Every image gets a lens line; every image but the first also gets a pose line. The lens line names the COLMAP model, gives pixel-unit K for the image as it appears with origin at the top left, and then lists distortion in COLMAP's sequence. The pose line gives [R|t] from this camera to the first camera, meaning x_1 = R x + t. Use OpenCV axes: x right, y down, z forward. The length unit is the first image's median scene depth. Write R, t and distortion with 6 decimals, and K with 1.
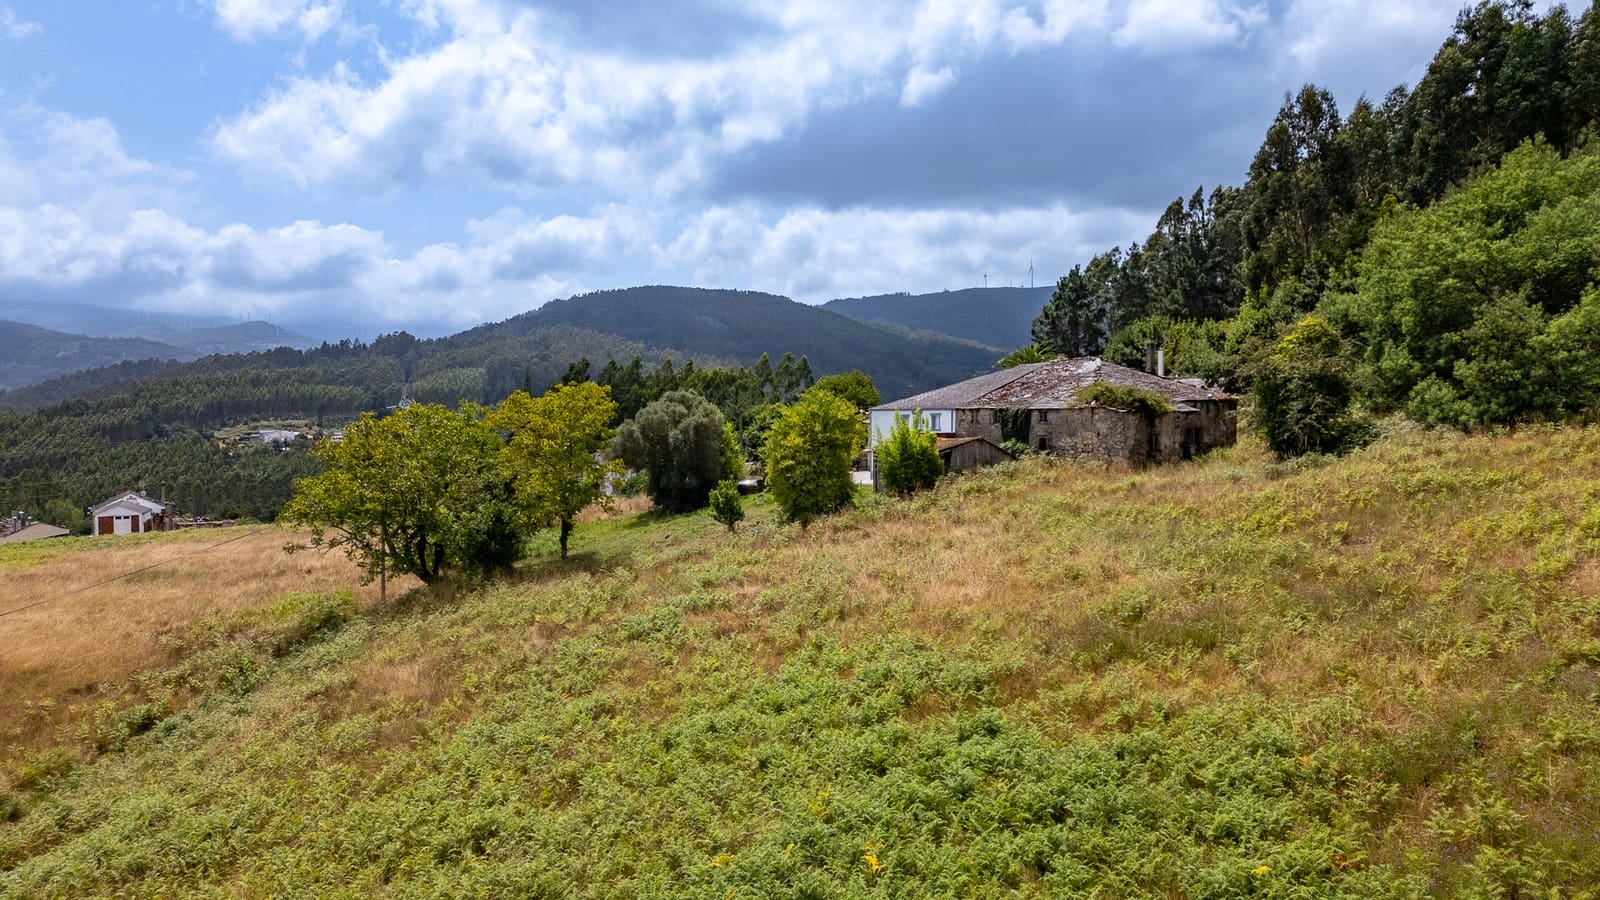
lens RADIAL K [[1115.6, 0, 800.0], [0, 1115.6, 450.0], [0, 0, 1]] dist [0.105503, -0.099299]
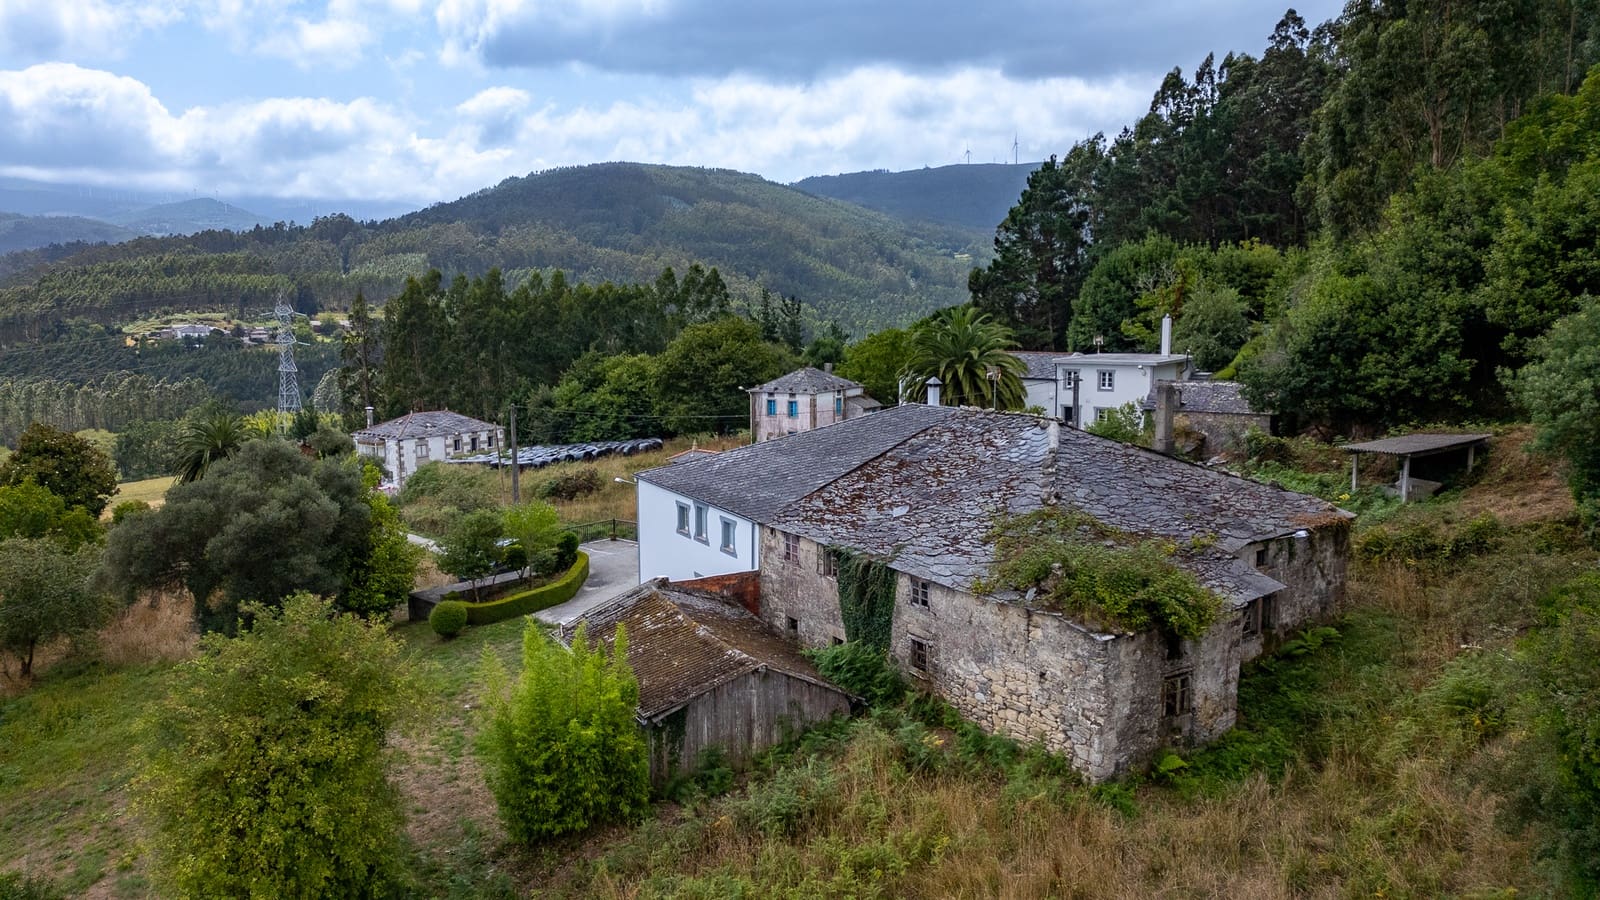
lens RADIAL K [[1115.6, 0, 800.0], [0, 1115.6, 450.0], [0, 0, 1]] dist [0.105503, -0.099299]
pose [[0.999852, -0.003917, 0.016735, 0.056875], [0.002116, 0.994329, 0.106330, -0.045133], [-0.017057, -0.106279, 0.994190, 0.201147]]
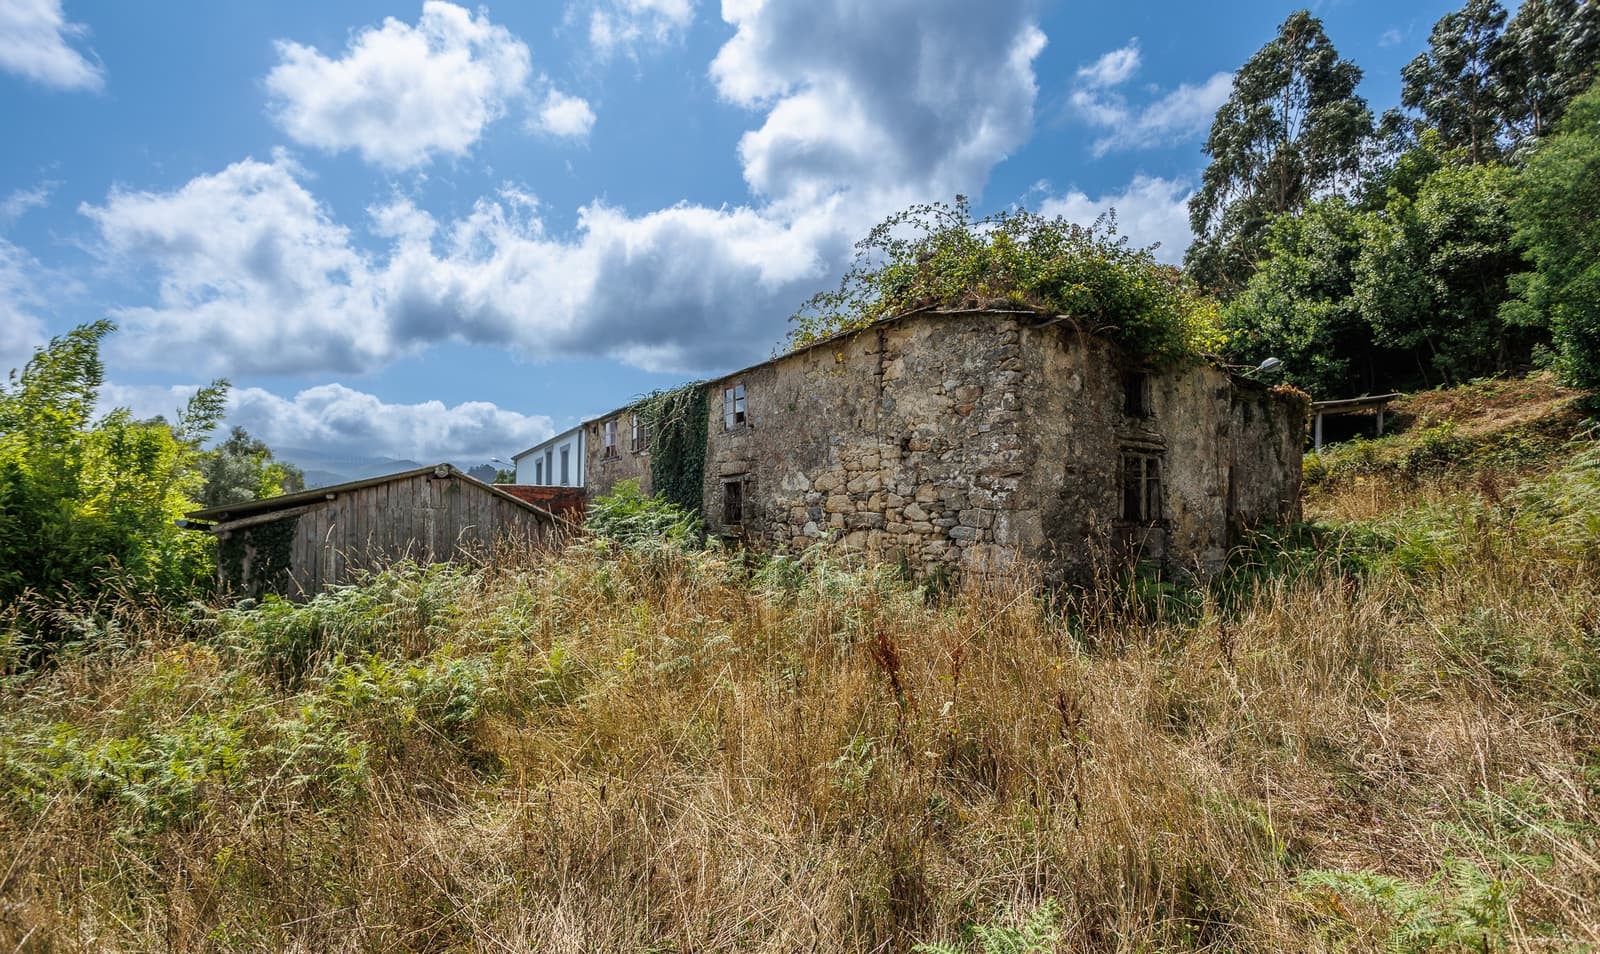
lens RADIAL K [[762.4, 0, 806.4], [0, 762.4, 522.3], [0, 0, 1]] dist [-0.059443, 0.034809]
pose [[0.999514, 0.009815, 0.029589, 0.079614], [-0.008670, 0.999217, -0.038597, 0.002328], [-0.029945, 0.038322, 0.998817, 0.280283]]
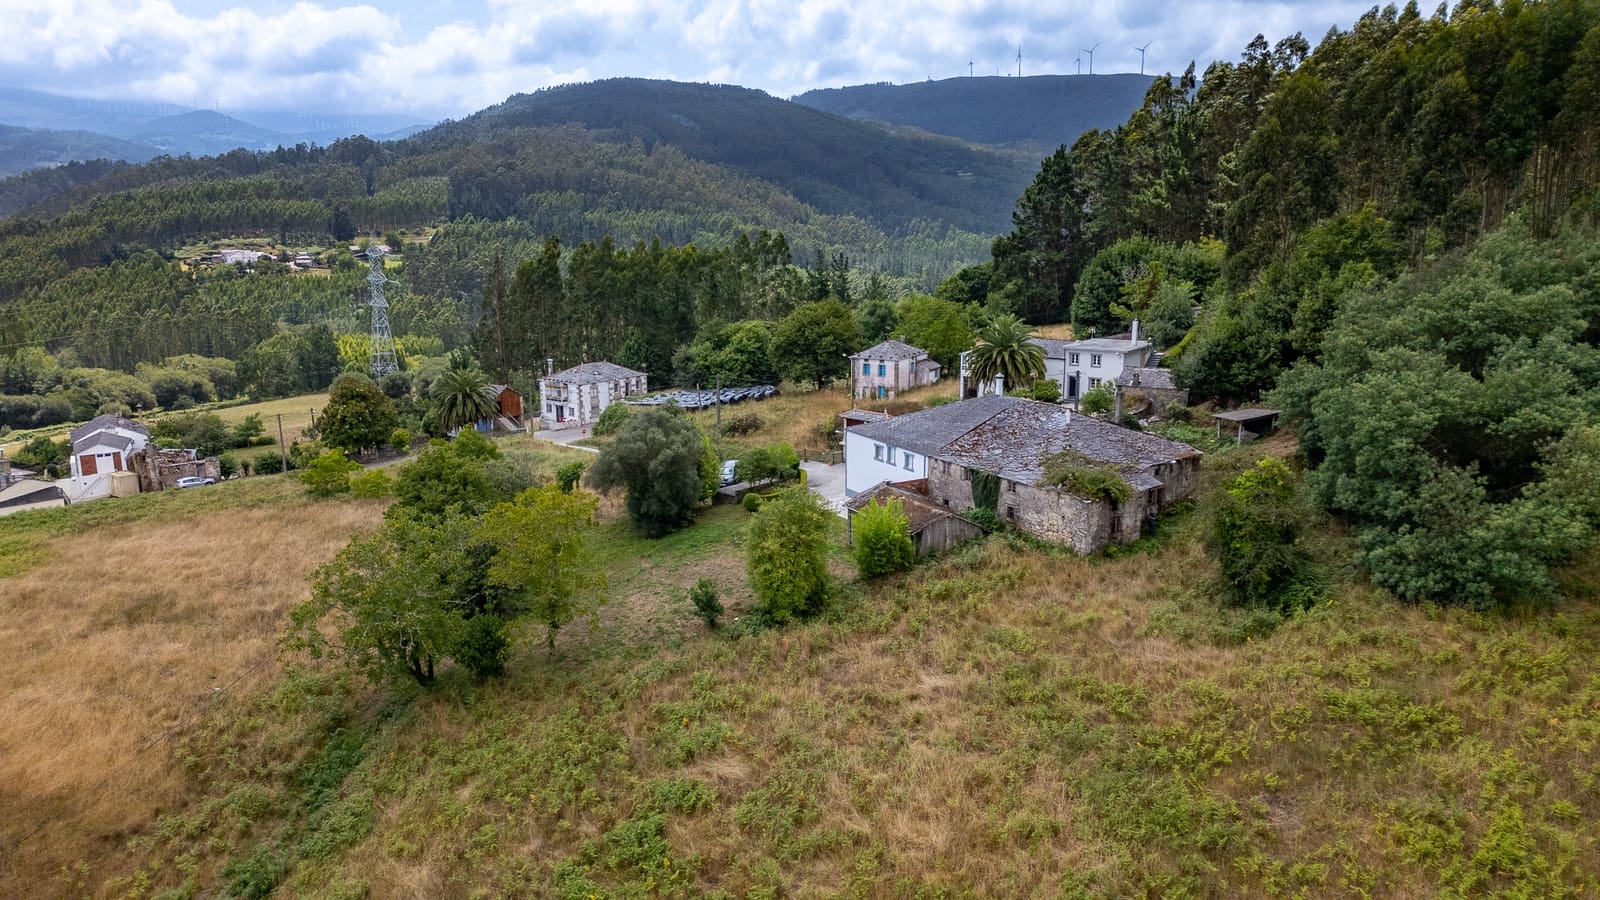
lens RADIAL K [[1115.6, 0, 800.0], [0, 1115.6, 450.0], [0, 0, 1]] dist [0.105503, -0.099299]
pose [[0.999801, -0.004337, 0.019475, 0.000616], [0.000716, 0.983258, 0.182219, -0.087188], [-0.019939, -0.182168, 0.983065, -0.001542]]
